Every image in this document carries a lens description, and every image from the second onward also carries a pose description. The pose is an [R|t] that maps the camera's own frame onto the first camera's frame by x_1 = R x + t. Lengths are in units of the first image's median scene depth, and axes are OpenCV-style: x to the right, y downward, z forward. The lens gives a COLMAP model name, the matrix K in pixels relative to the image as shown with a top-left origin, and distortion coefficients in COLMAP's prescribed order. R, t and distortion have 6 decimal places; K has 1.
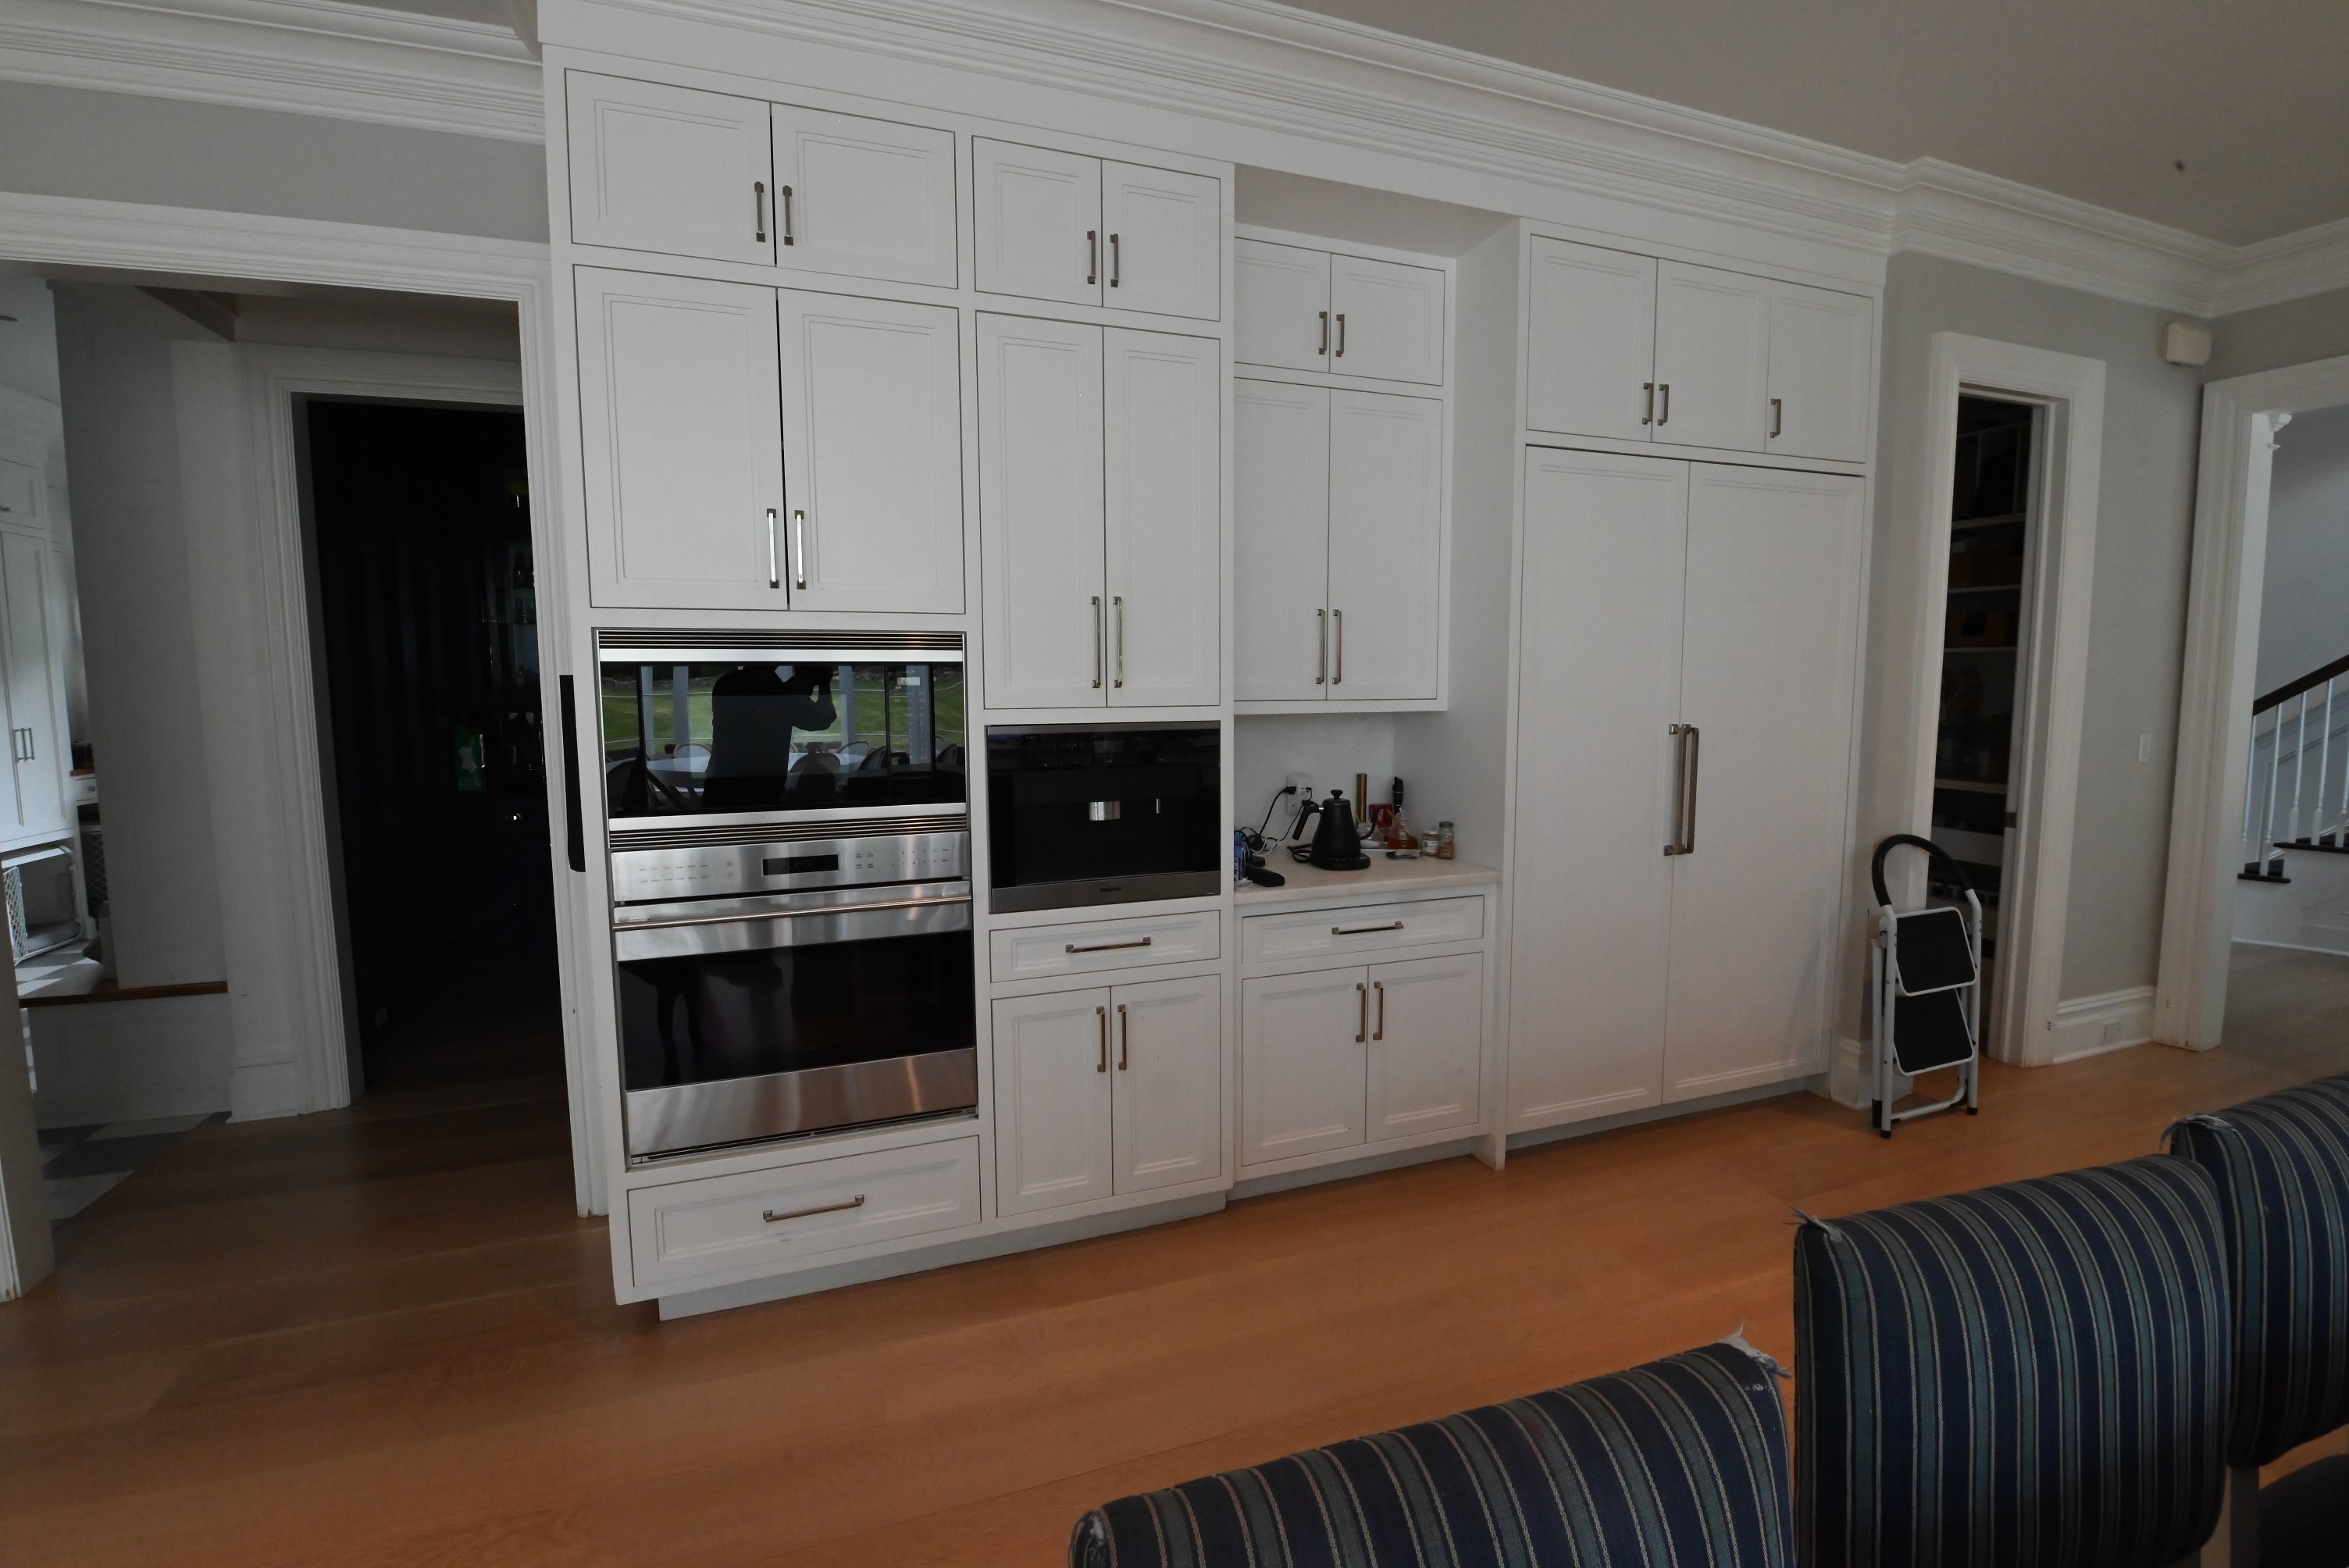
lens RADIAL K [[990.9, 0, 1181.5], [0, 990.9, 775.8], [0, 0, 1]] dist [-0.017972, -0.004172]
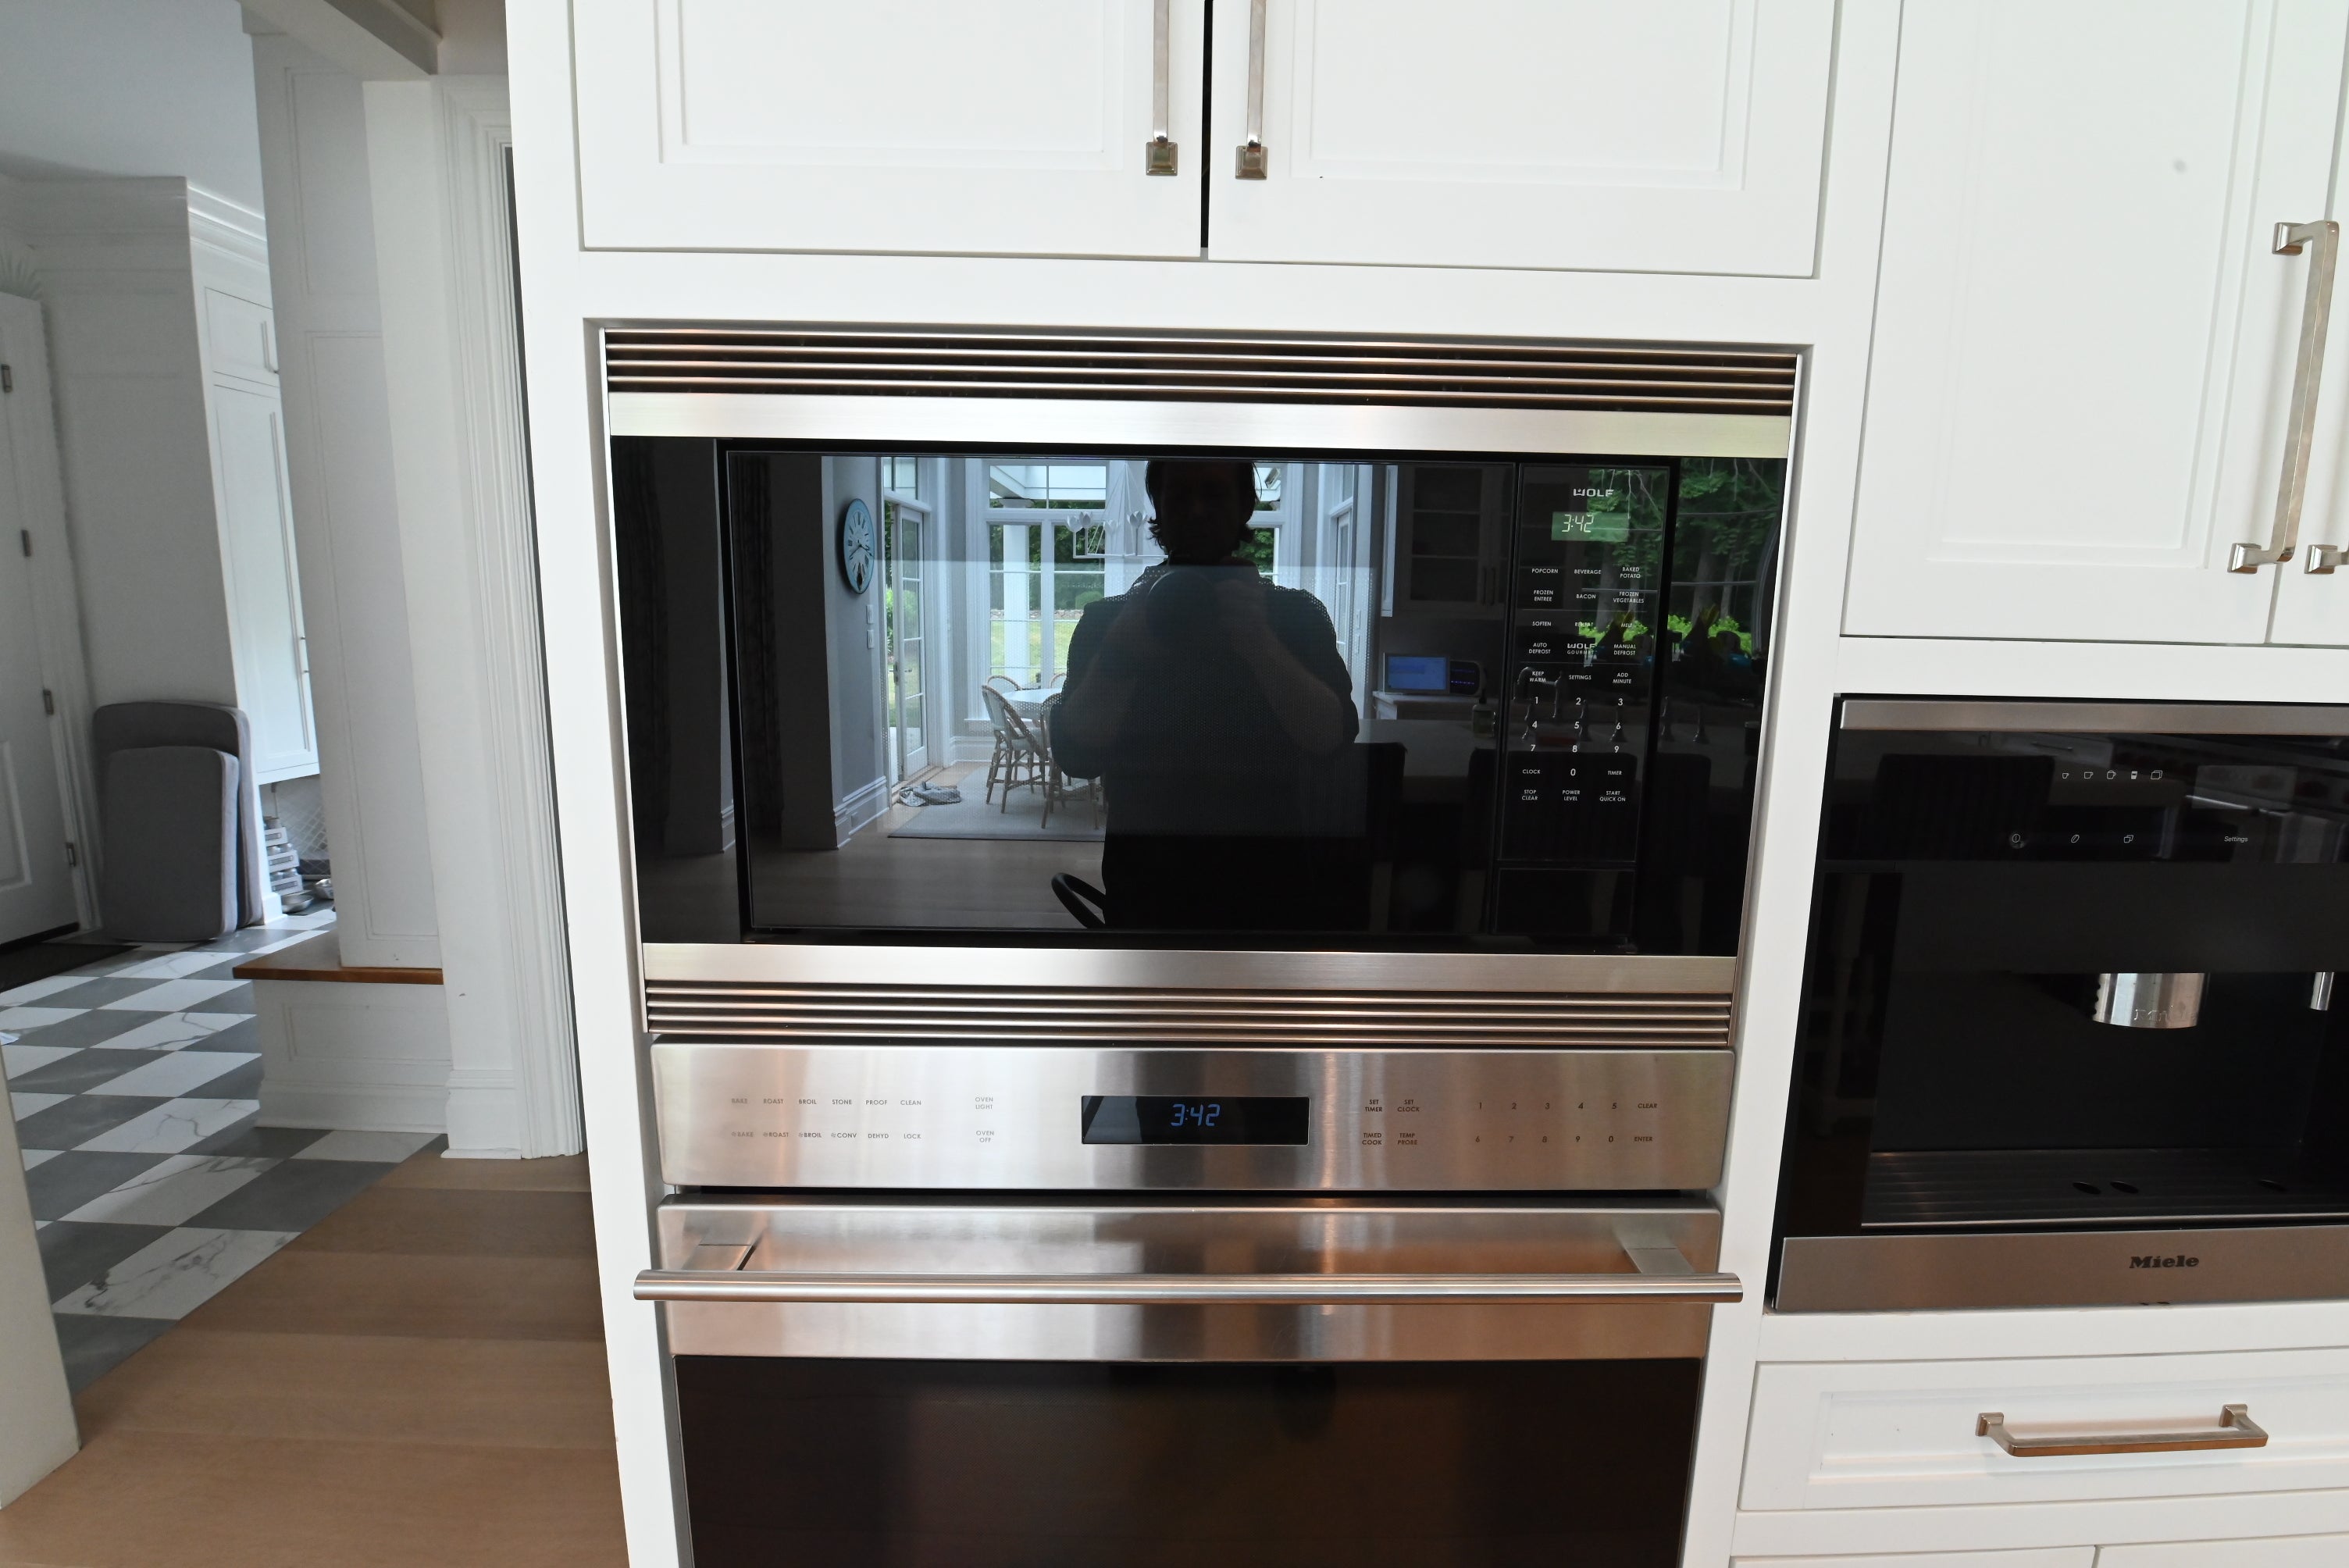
lens RADIAL K [[990.9, 0, 1201.7], [0, 990.9, 759.8], [0, 0, 1]] dist [-0.017972, -0.004172]
pose [[0.943758, 0.067992, -0.323572, -0.257347], [-0.051799, 0.996948, 0.058407, -0.036421], [0.326555, -0.038361, 0.944399, 0.630521]]
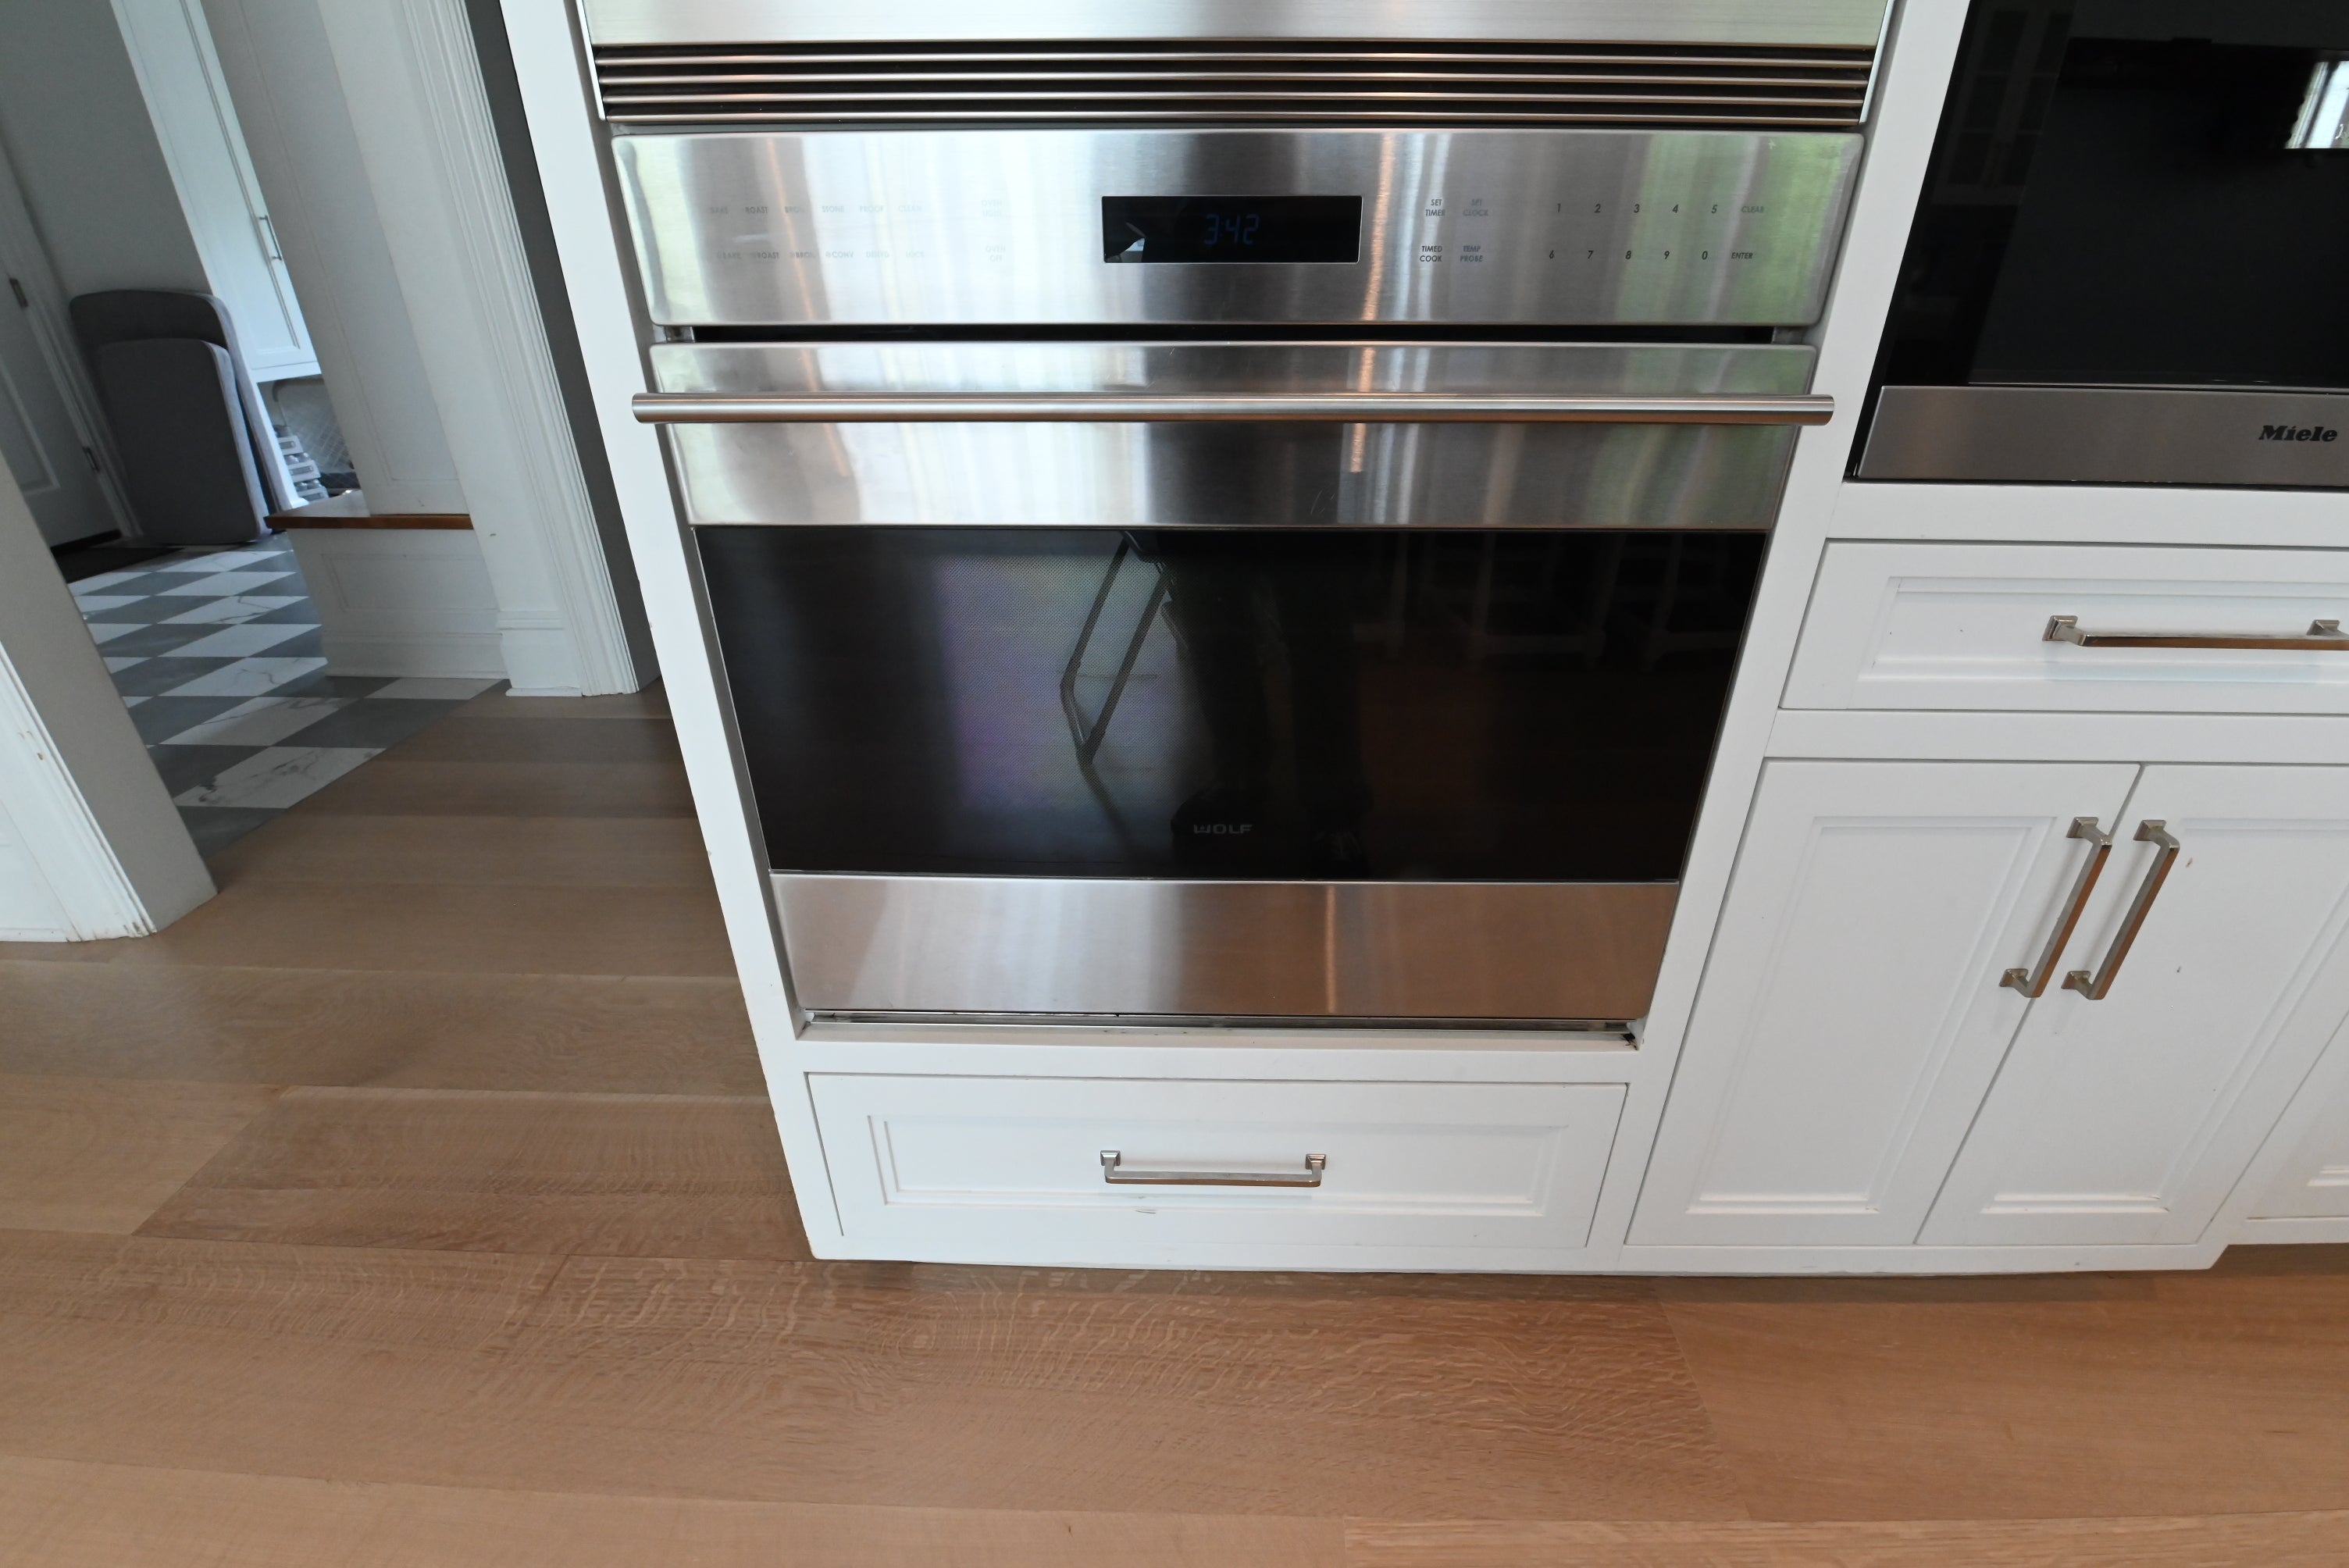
lens RADIAL K [[990.9, 0, 1204.6], [0, 990.9, 757.3], [0, 0, 1]] dist [-0.017972, -0.004172]
pose [[0.933722, 0.168745, -0.315733, -0.248886], [-0.044054, 0.929399, 0.366439, 0.112438], [0.355277, -0.328243, 0.875234, 0.629102]]
